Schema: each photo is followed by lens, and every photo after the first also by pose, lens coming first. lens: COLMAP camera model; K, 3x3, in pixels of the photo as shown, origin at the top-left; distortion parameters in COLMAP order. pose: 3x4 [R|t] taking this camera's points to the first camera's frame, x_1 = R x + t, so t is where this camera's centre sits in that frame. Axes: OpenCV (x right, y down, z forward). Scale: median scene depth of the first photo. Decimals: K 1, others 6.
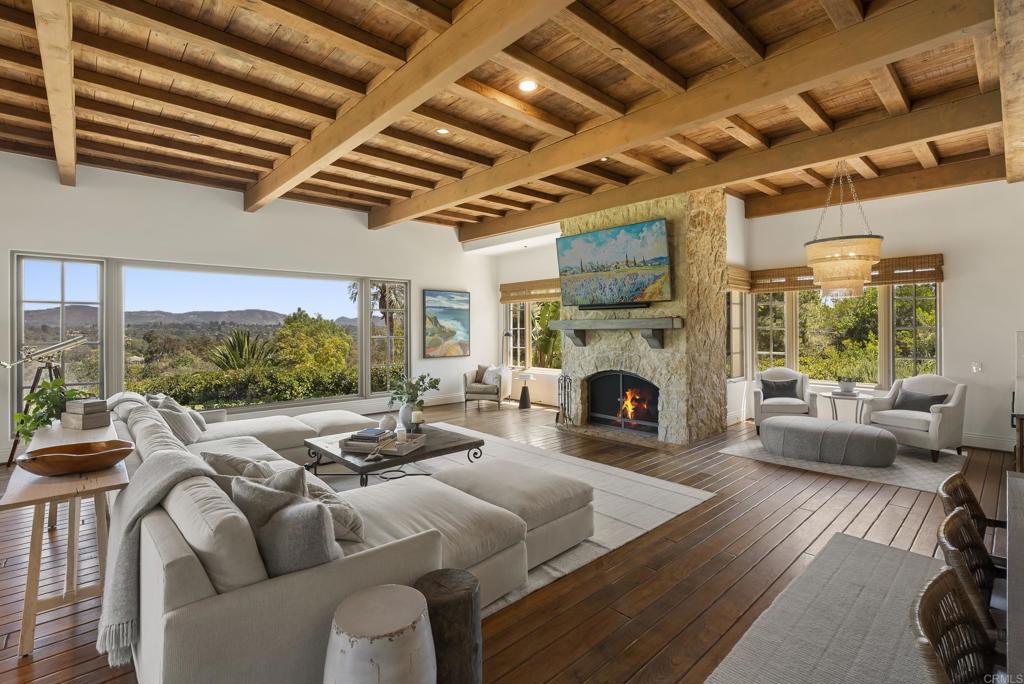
lens RADIAL K [[468.9, 0, 508.7], [0, 468.9, 335.6], [0, 0, 1]] dist [-0.004492, -0.000093]
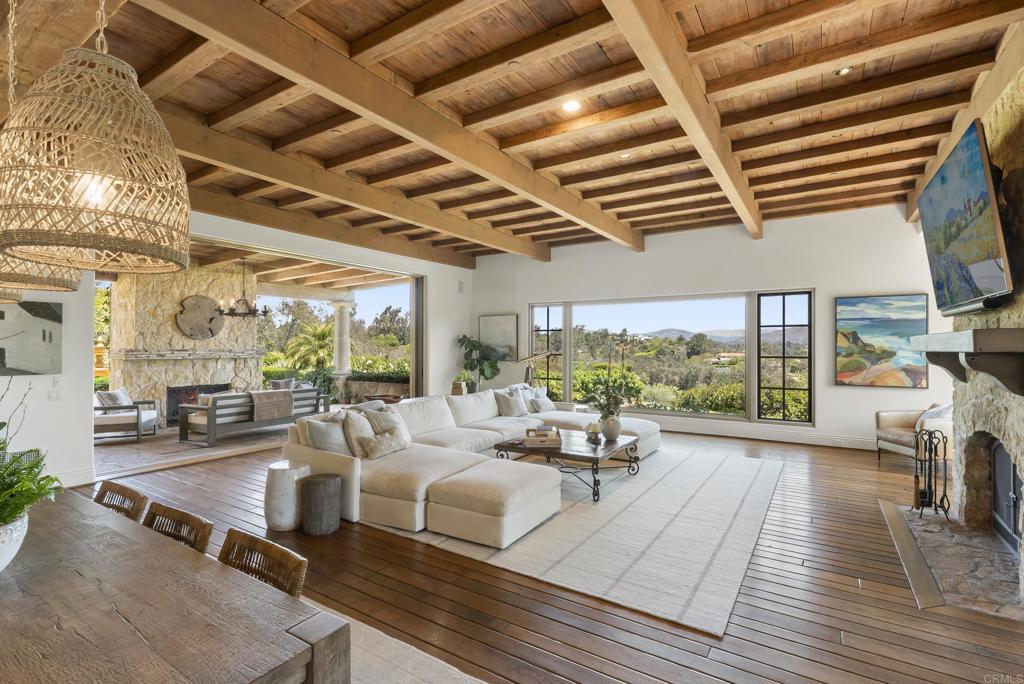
lens RADIAL K [[468.9, 0, 513.0], [0, 468.9, 342.5], [0, 0, 1]] dist [-0.004492, -0.000093]
pose [[0.265090, -0.004451, -0.964213, 0.428265], [-0.021302, 0.999718, -0.010471, -0.003235], [0.963988, 0.023315, 0.264921, 0.272926]]
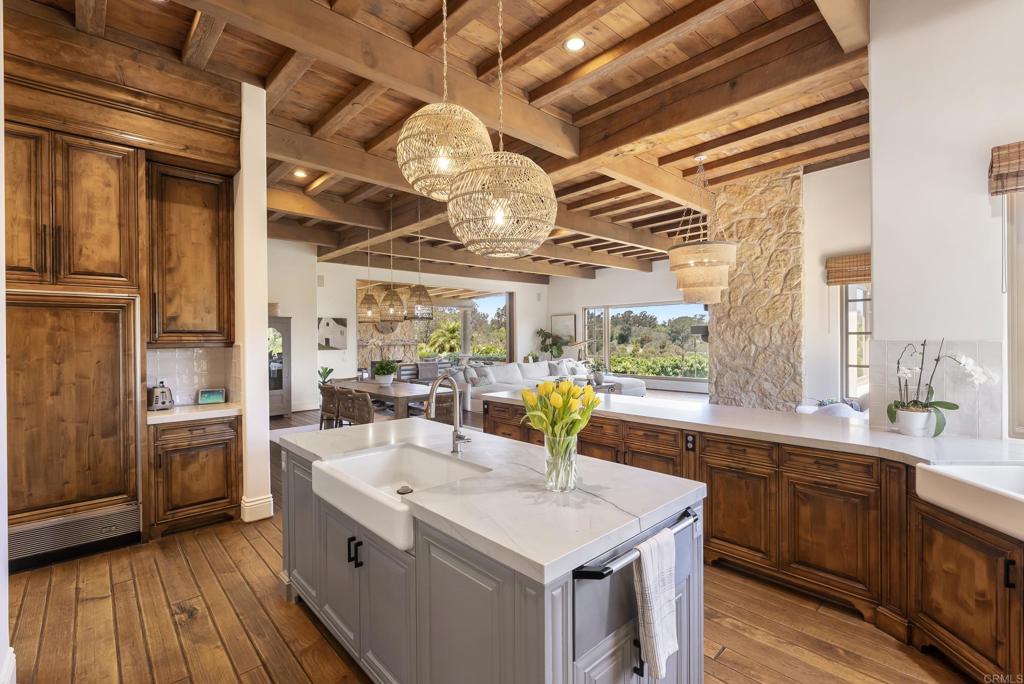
lens RADIAL K [[468.9, 0, 511.8], [0, 468.9, 340.3], [0, 0, 1]] dist [-0.004492, -0.000093]
pose [[0.010132, 0.006751, -0.999926, 0.997886], [-0.011061, 0.999917, 0.006639, 0.001143], [0.999887, 0.010993, 0.010206, 0.332999]]
